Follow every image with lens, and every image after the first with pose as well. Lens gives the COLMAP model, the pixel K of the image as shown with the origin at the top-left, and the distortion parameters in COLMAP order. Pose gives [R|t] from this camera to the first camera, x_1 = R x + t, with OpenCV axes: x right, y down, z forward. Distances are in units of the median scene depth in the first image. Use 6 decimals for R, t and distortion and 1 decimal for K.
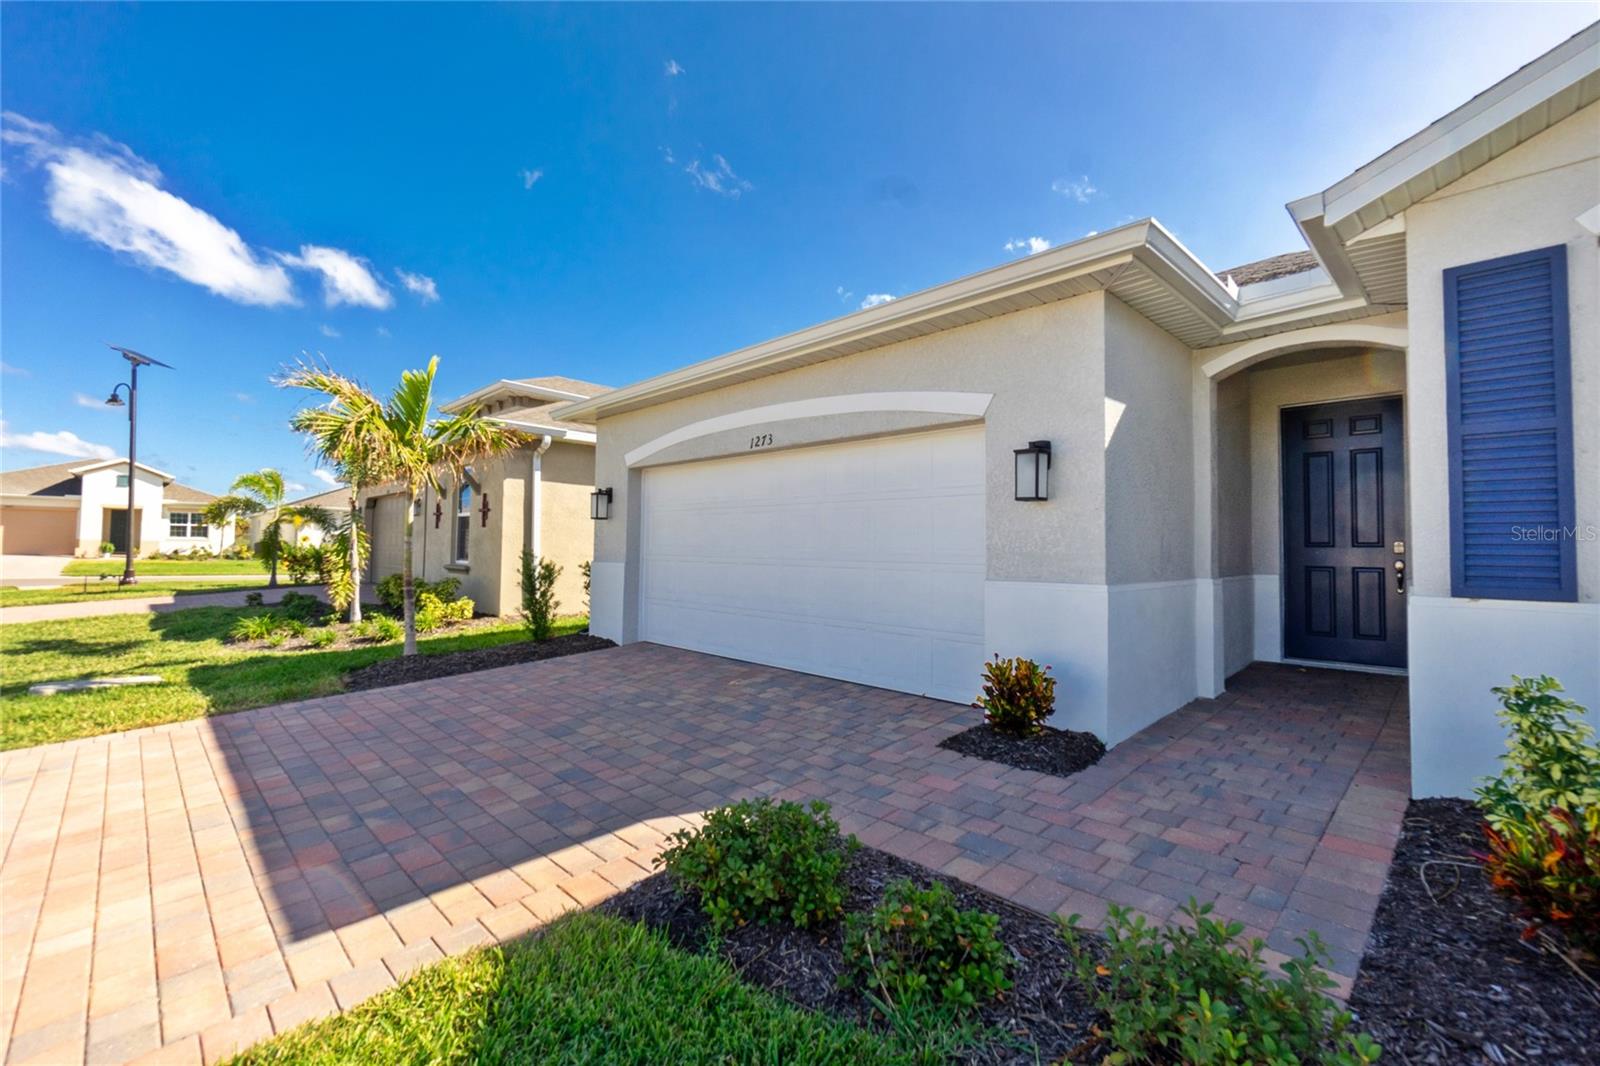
lens RADIAL K [[683.1, 0, 796.4], [0, 683.1, 523.8], [0, 0, 1]] dist [-0.002585, -0.000437]
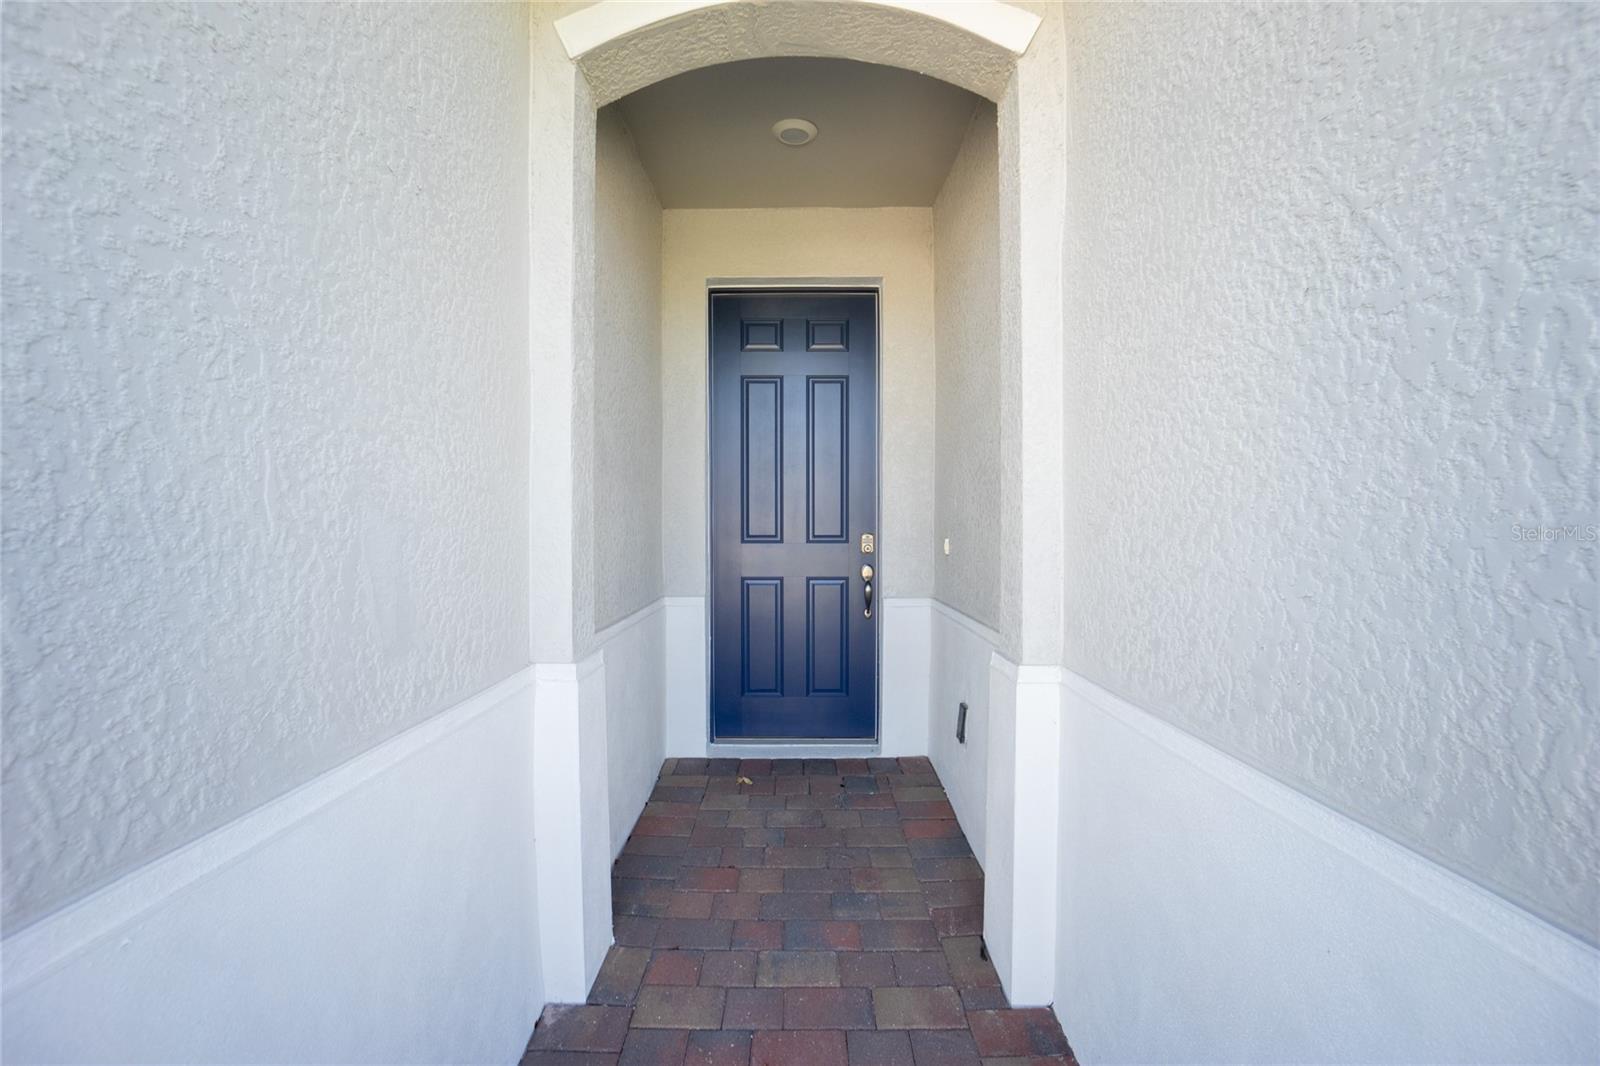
lens RADIAL K [[683.1, 0, 796.4], [0, 683.1, 523.8], [0, 0, 1]] dist [-0.002585, -0.000437]
pose [[0.693248, -0.010549, 0.720622, 0.310495], [-0.015164, 0.999458, 0.029219, 0.000314], [-0.720540, -0.031183, 0.692712, 0.482757]]
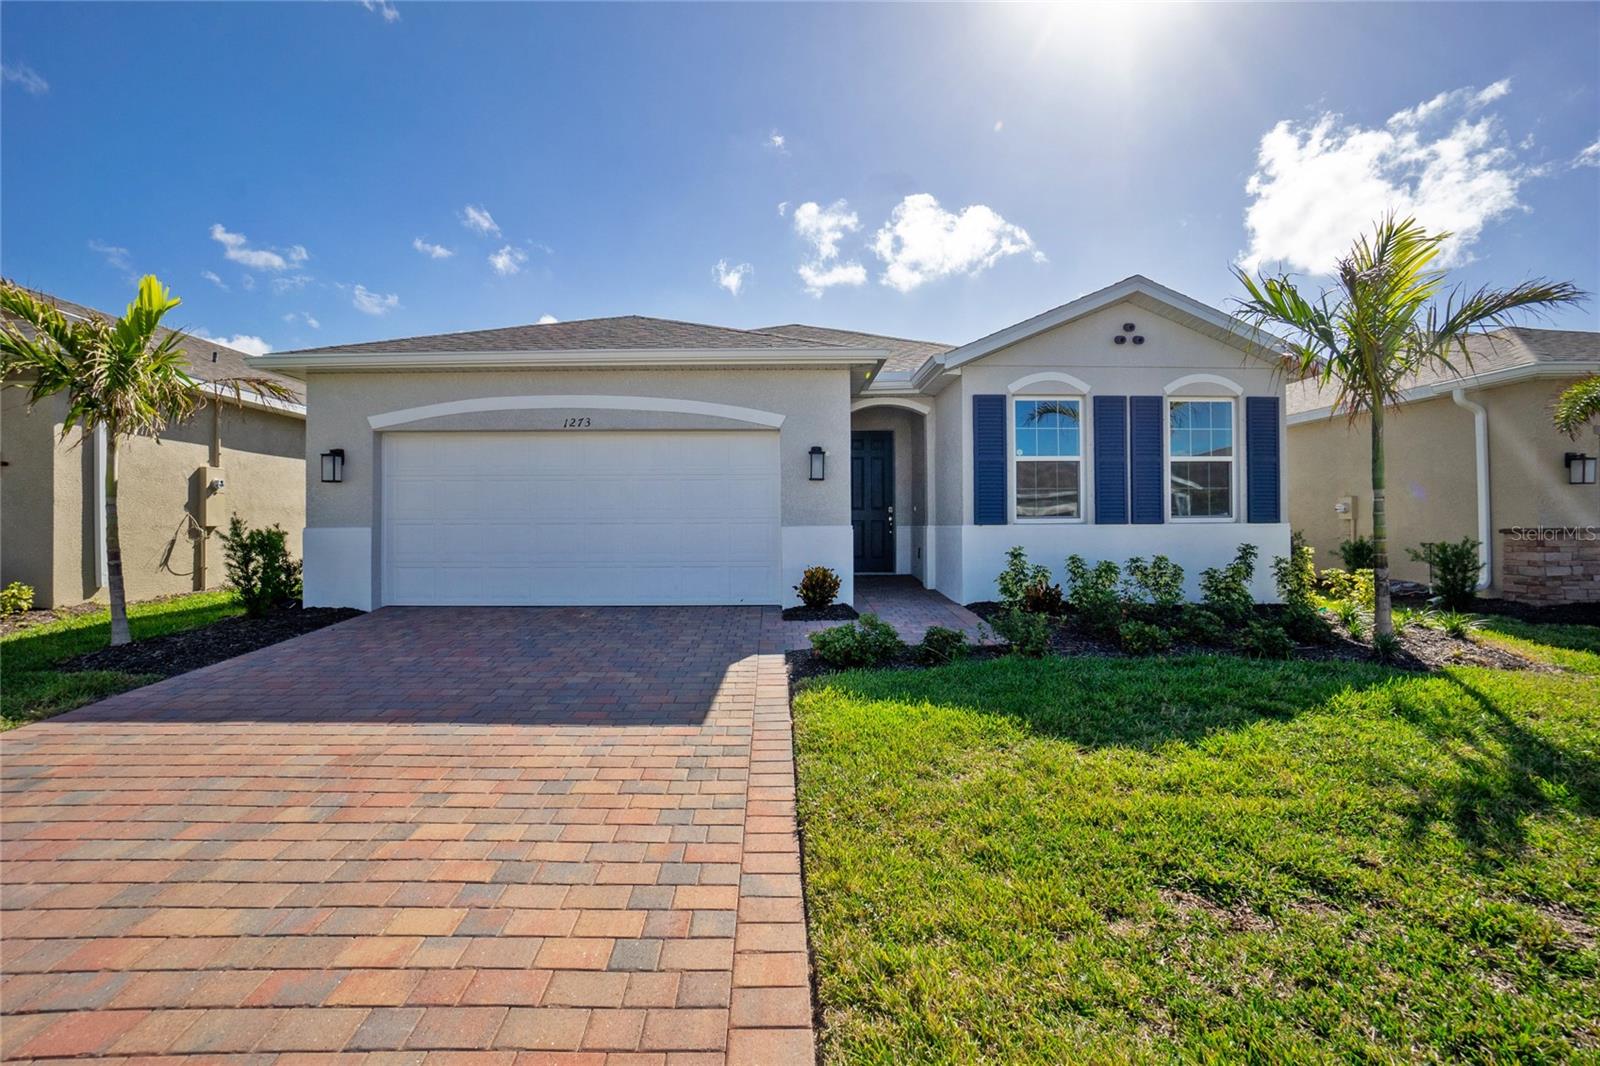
lens RADIAL K [[645.4, 0, 820.1], [0, 645.4, 519.5], [0, 0, 1]] dist [-0.040478, -0.000039]
pose [[0.688815, -0.010266, 0.724864, -0.448314], [-0.013094, 0.999560, 0.026600, 0.012363], [-0.724819, -0.027814, 0.688378, -0.087628]]
